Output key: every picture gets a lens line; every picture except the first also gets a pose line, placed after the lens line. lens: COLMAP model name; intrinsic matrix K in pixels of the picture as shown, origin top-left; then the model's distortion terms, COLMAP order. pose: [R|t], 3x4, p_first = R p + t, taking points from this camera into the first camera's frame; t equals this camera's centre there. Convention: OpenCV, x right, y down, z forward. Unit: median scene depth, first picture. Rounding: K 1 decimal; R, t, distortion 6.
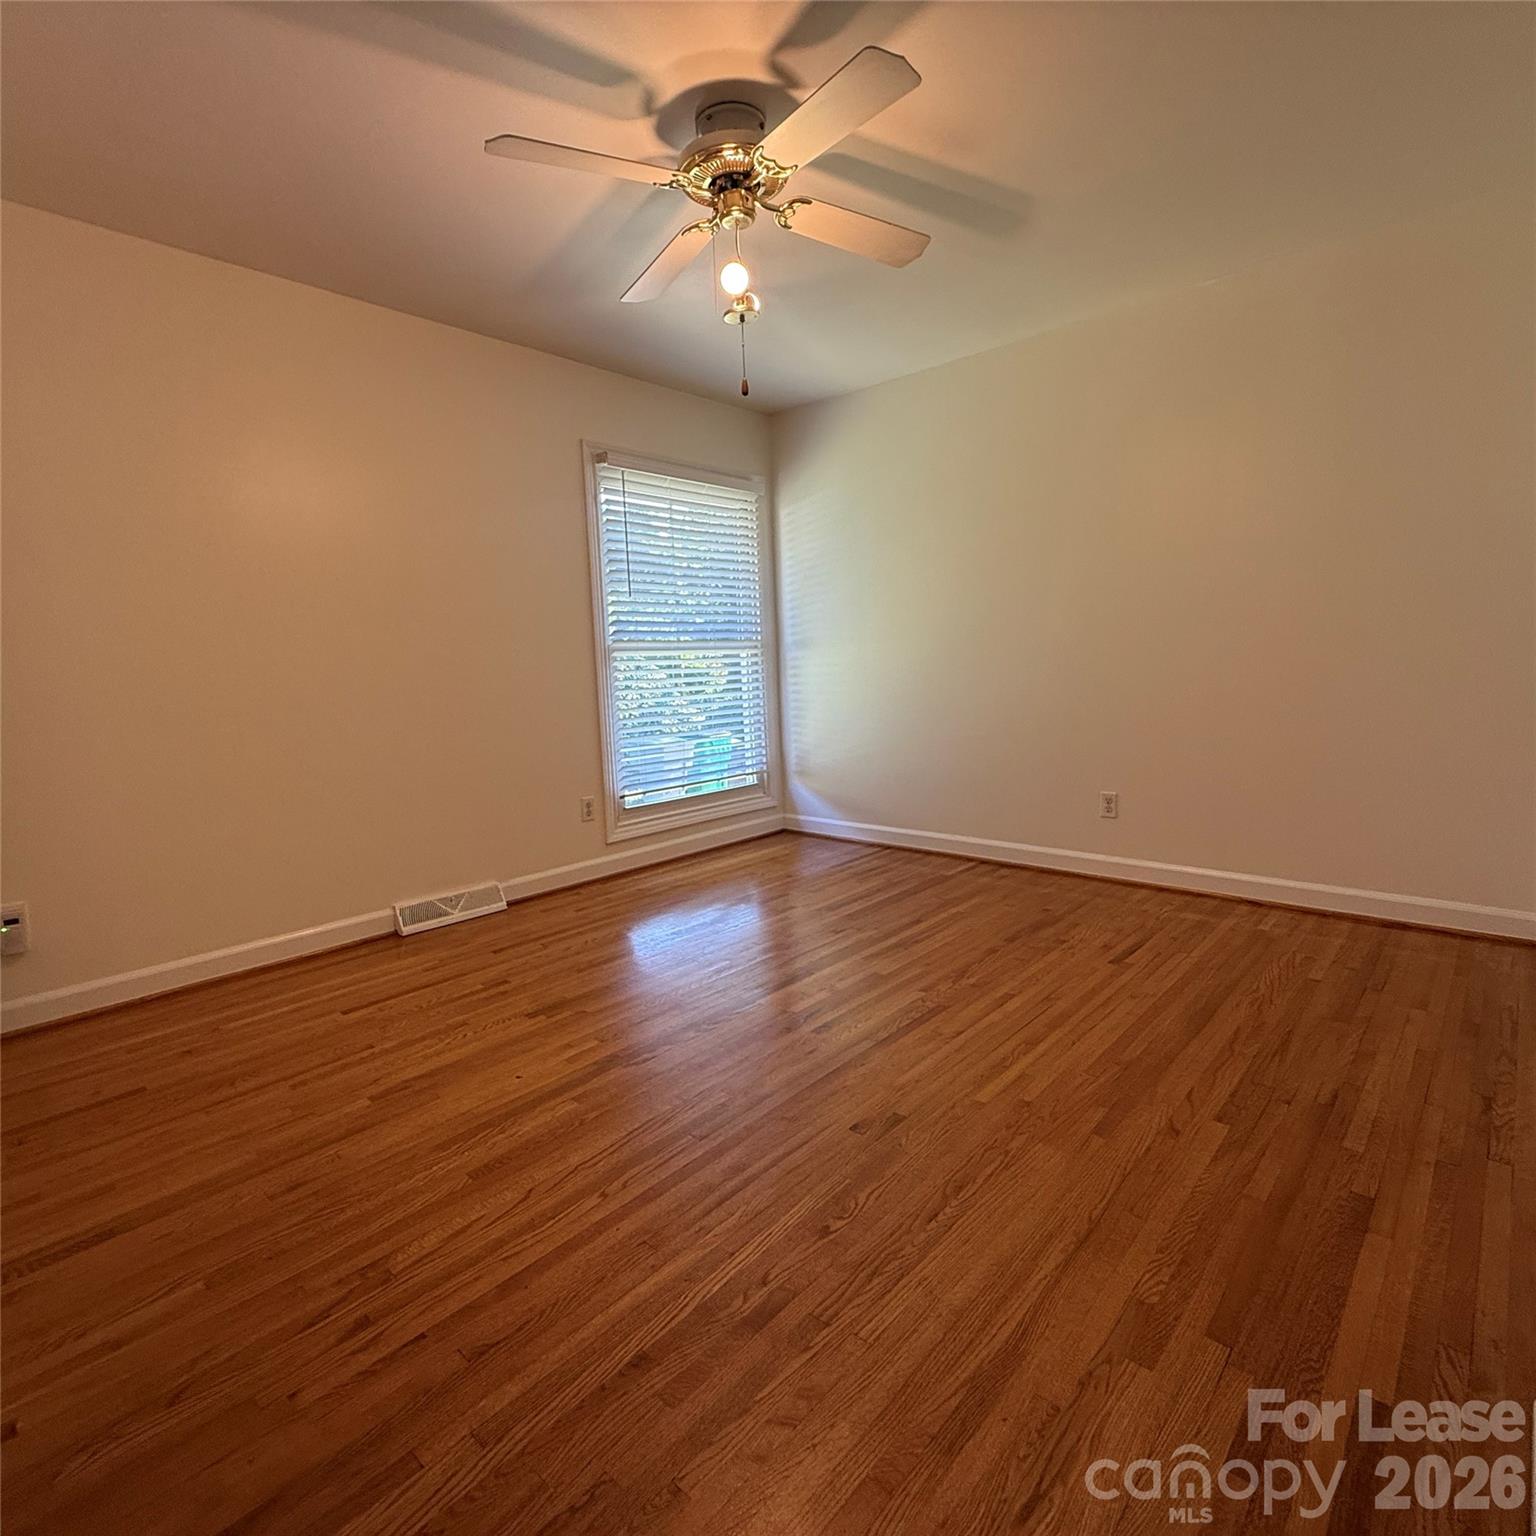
lens RADIAL K [[820.8, 0, 767.0], [0, 820.8, 769.6], [0, 0, 1]] dist [0.001849, -0.000477]
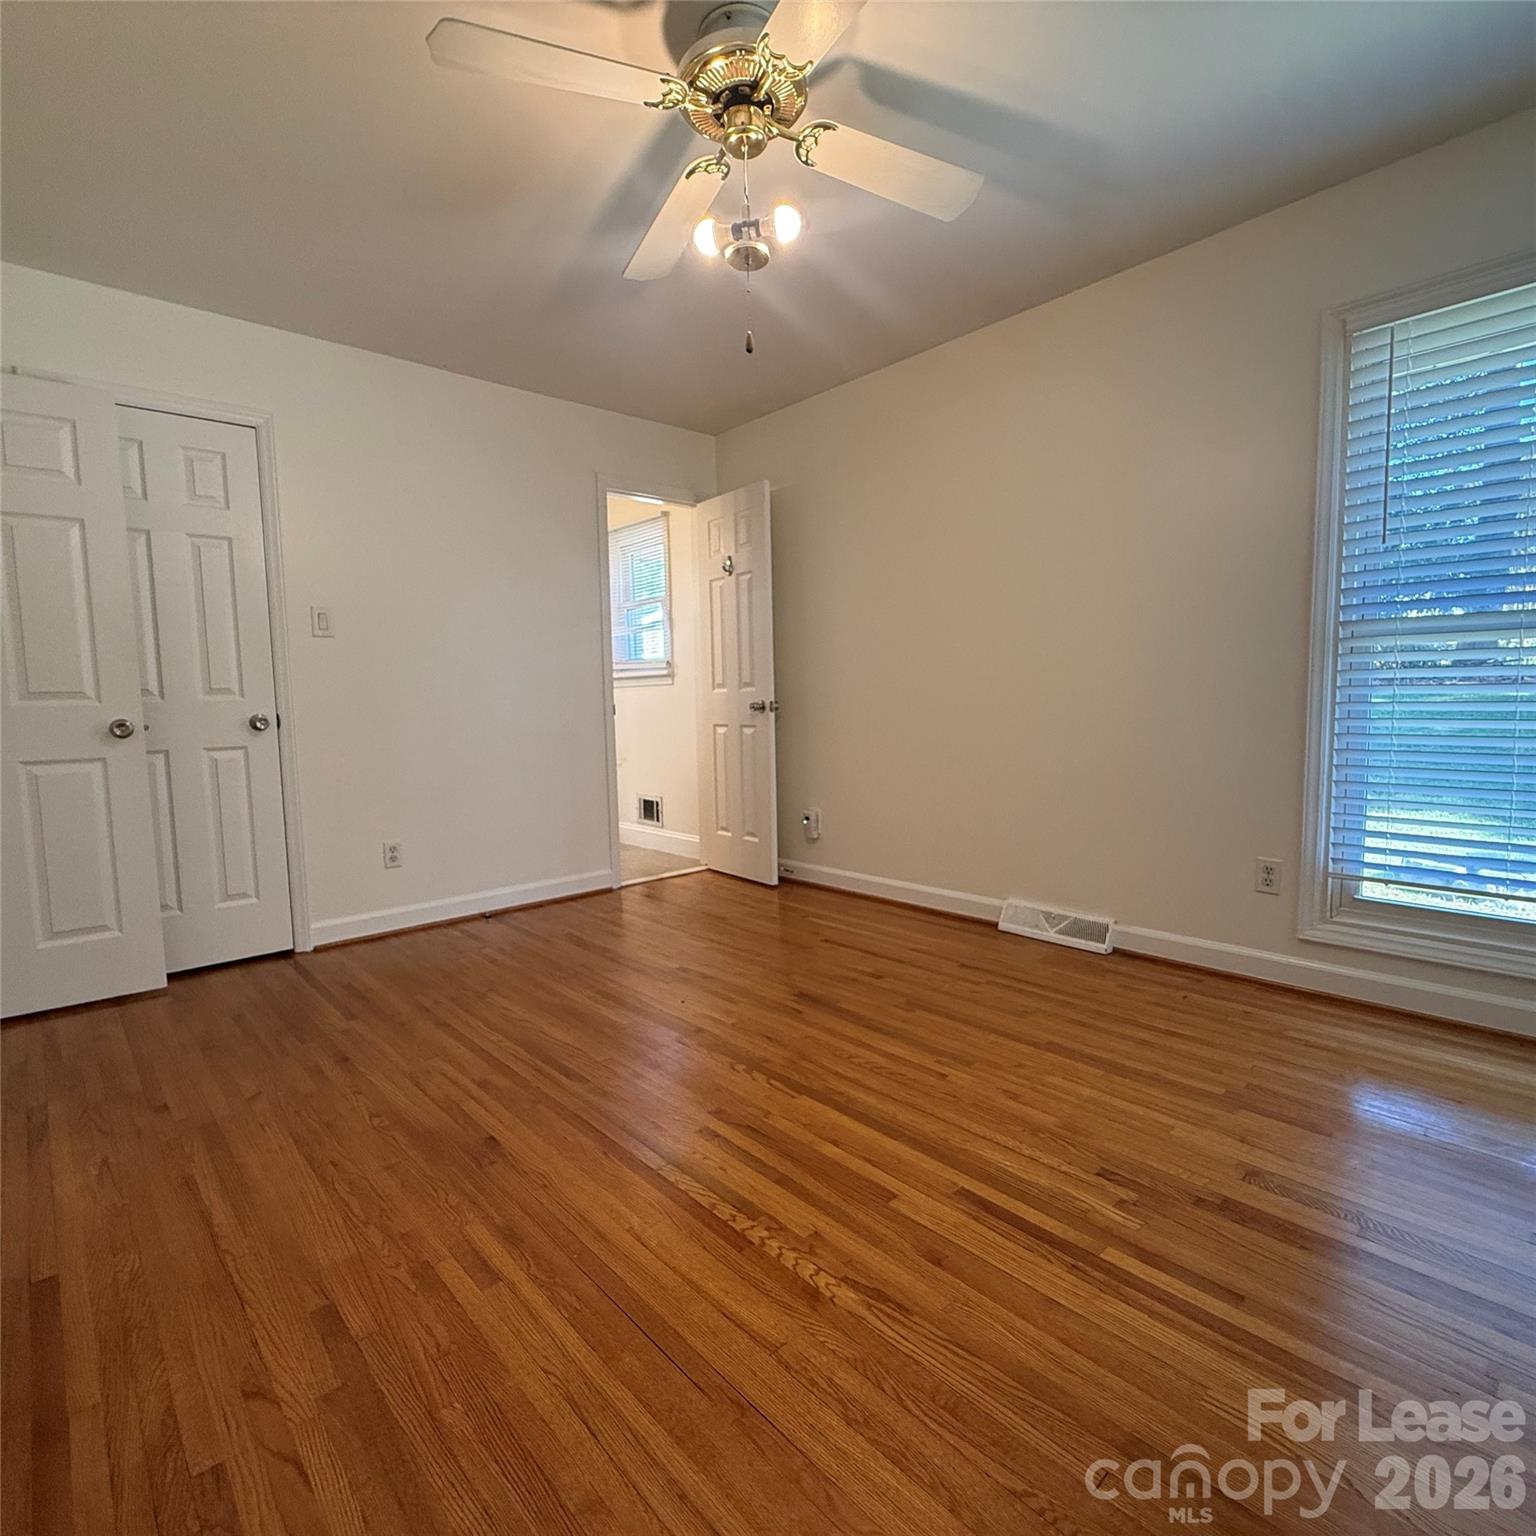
lens RADIAL K [[820.8, 0, 767.0], [0, 820.8, 769.6], [0, 0, 1]] dist [0.001849, -0.000477]
pose [[-0.091278, 0.126933, -0.987703, 0.647326], [-0.104685, 0.985124, 0.136276, -0.118490], [0.990308, 0.115836, -0.076632, 0.864528]]
